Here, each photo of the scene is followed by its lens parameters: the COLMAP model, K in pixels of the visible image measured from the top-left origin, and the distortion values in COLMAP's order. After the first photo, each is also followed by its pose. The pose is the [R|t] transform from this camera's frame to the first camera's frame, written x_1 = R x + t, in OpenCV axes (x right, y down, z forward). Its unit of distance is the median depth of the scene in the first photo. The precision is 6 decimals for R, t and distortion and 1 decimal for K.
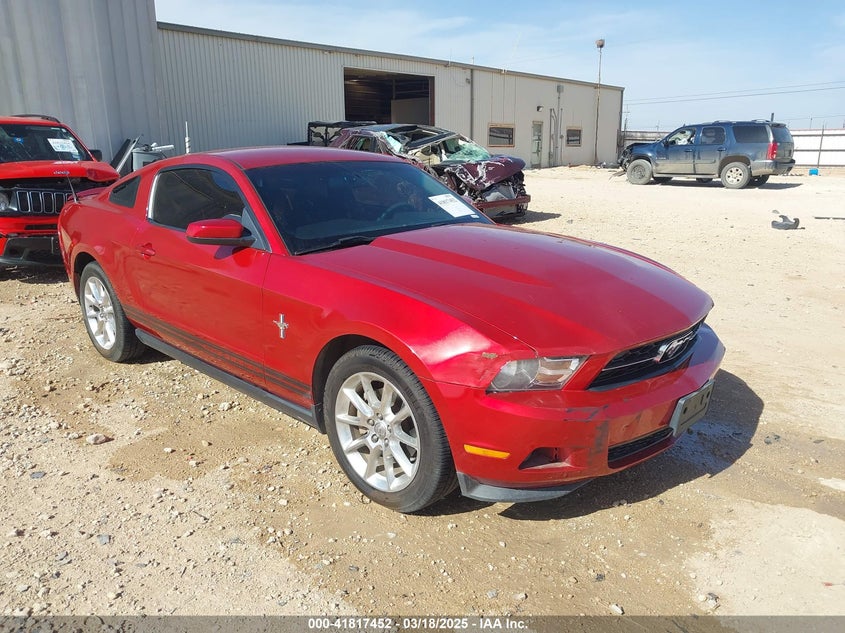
lens RADIAL K [[645.1, 0, 422.2], [0, 645.1, 321.9], [0, 0, 1]] dist [0.023838, -0.036649]
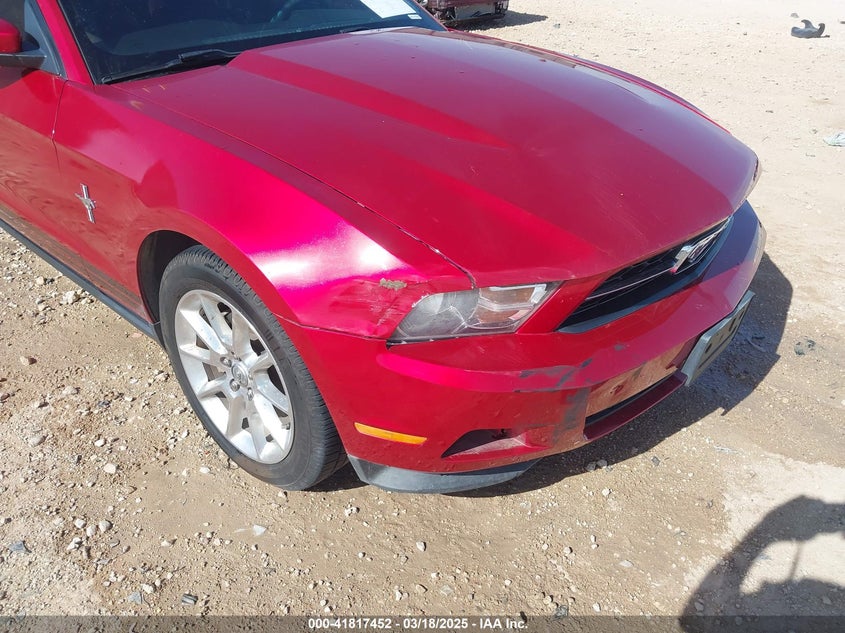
lens RADIAL K [[645.1, 0, 421.6], [0, 645.1, 318.8], [0, 0, 1]] dist [0.023838, -0.036649]
pose [[0.999530, -0.006580, 0.029939, 0.095893], [-0.001744, 0.962904, 0.269837, -0.060432], [-0.030604, -0.269763, 0.962440, 0.373987]]
